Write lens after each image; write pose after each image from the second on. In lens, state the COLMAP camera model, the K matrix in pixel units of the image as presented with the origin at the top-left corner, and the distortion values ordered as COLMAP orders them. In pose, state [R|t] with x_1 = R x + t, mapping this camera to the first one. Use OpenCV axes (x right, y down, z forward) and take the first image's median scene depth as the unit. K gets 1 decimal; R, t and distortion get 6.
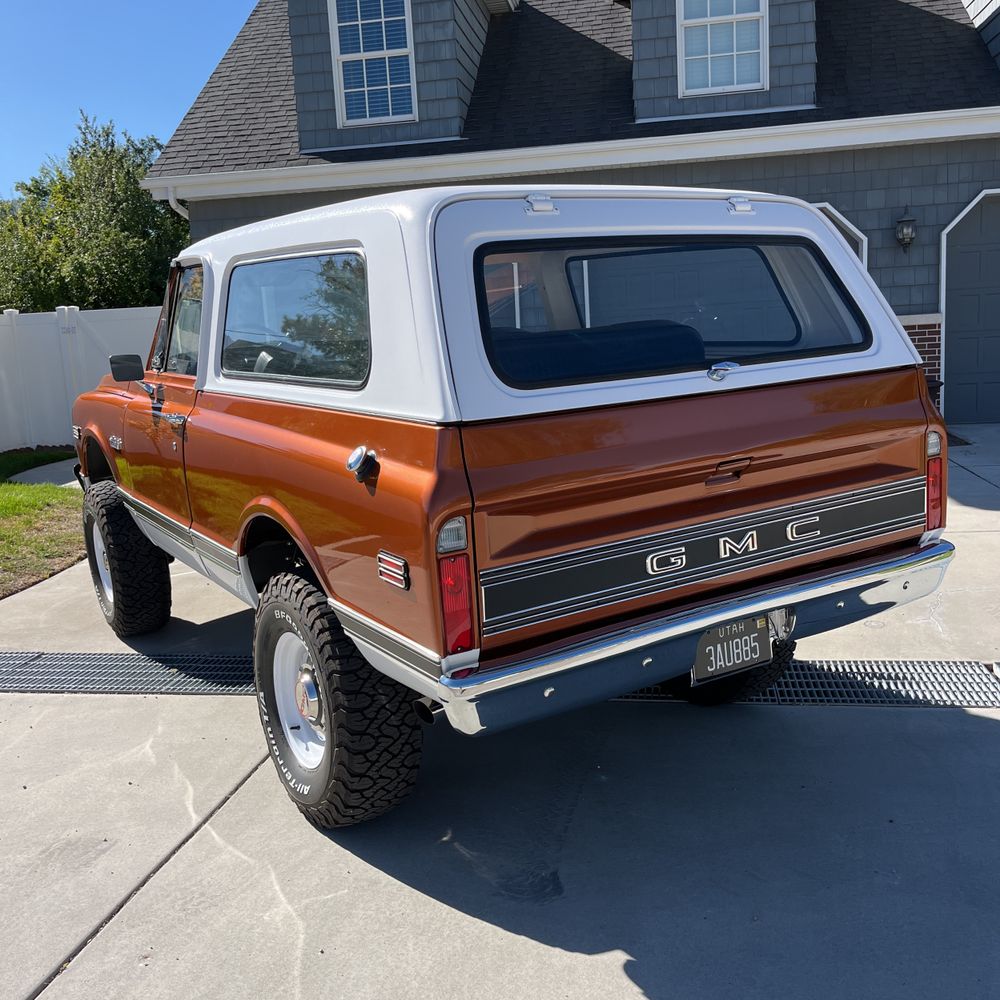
lens RADIAL K [[1014.4, 0, 501.3], [0, 1014.4, 495.7], [0, 0, 1]] dist [0.021825, 0.000000]
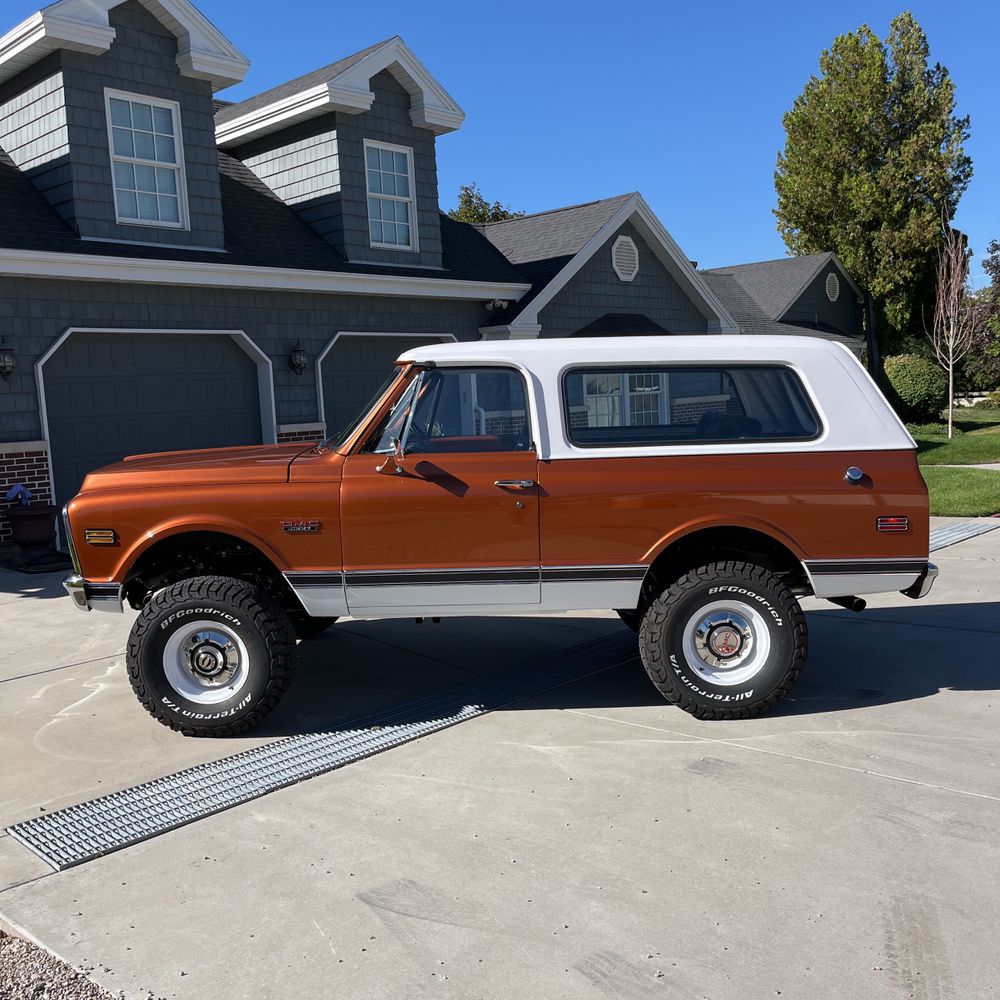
lens RADIAL K [[1014.4, 0, 492.9], [0, 1014.4, 498.0], [0, 0, 1]] dist [0.021825, 0.000000]
pose [[0.561990, -0.057278, 0.825159, -0.523447], [0.151911, 0.987778, -0.034896, -0.006556], [-0.813075, 0.144962, 0.563822, 0.115673]]
